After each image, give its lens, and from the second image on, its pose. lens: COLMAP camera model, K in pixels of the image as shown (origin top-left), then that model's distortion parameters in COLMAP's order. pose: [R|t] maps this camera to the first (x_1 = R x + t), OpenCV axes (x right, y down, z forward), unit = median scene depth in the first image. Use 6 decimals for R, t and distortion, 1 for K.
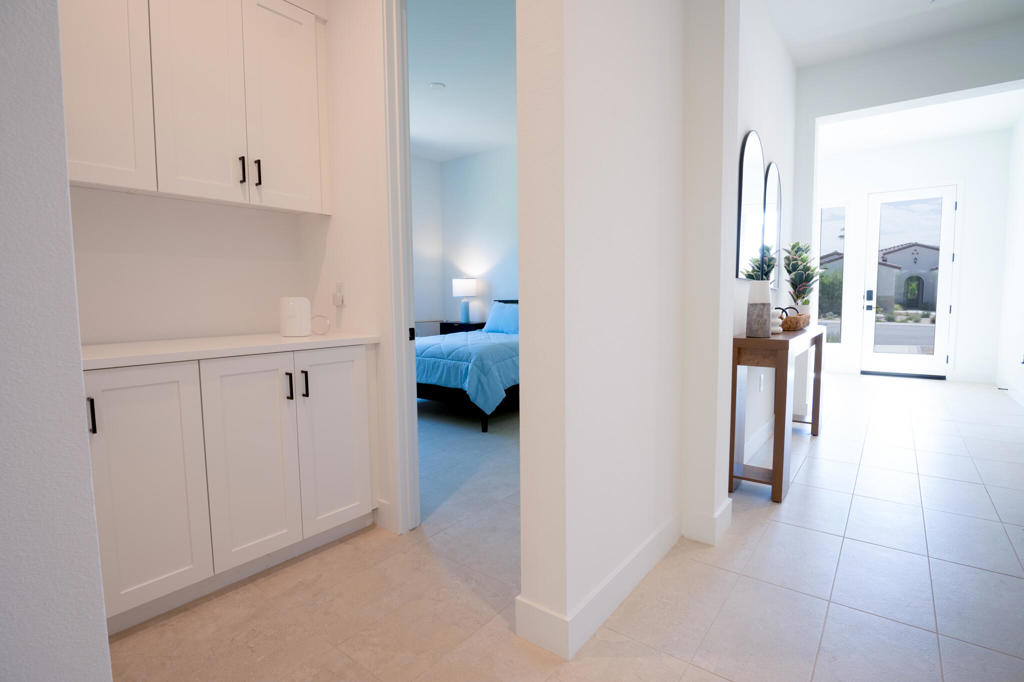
lens RADIAL K [[497.1, 0, 512.7], [0, 497.1, 336.8], [0, 0, 1]] dist [-0.018920, -0.000460]
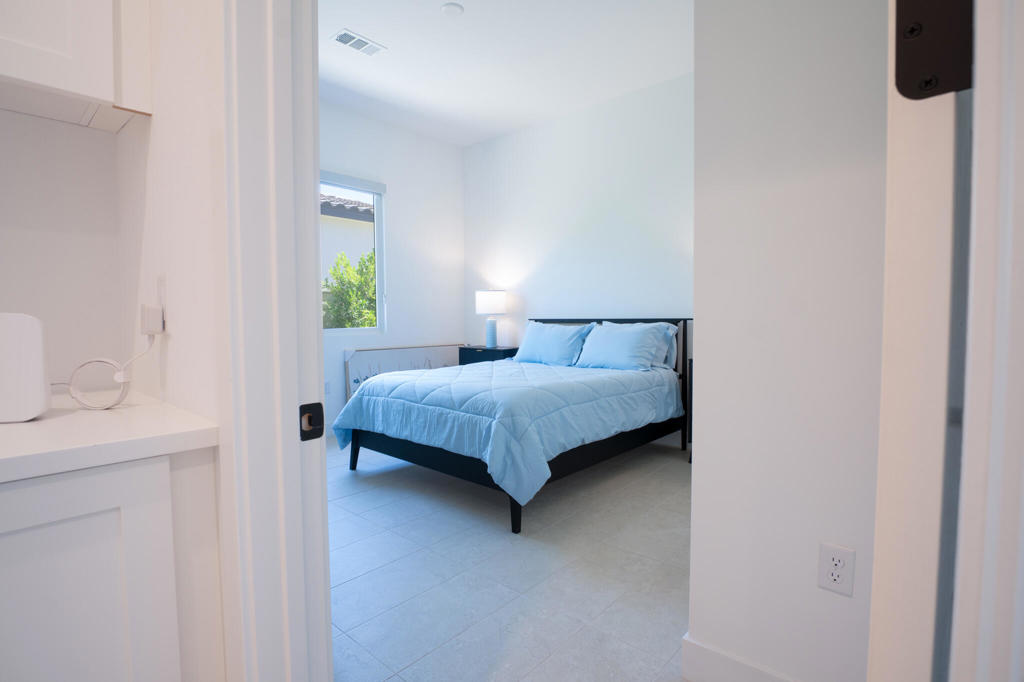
lens RADIAL K [[497.1, 0, 509.0], [0, 497.1, 341.0], [0, 0, 1]] dist [-0.018920, -0.000460]
pose [[0.997642, 0.008807, -0.068068, -0.024172], [-0.010683, 0.999571, -0.027256, -0.028657], [0.067799, 0.027919, 0.997308, 0.361430]]
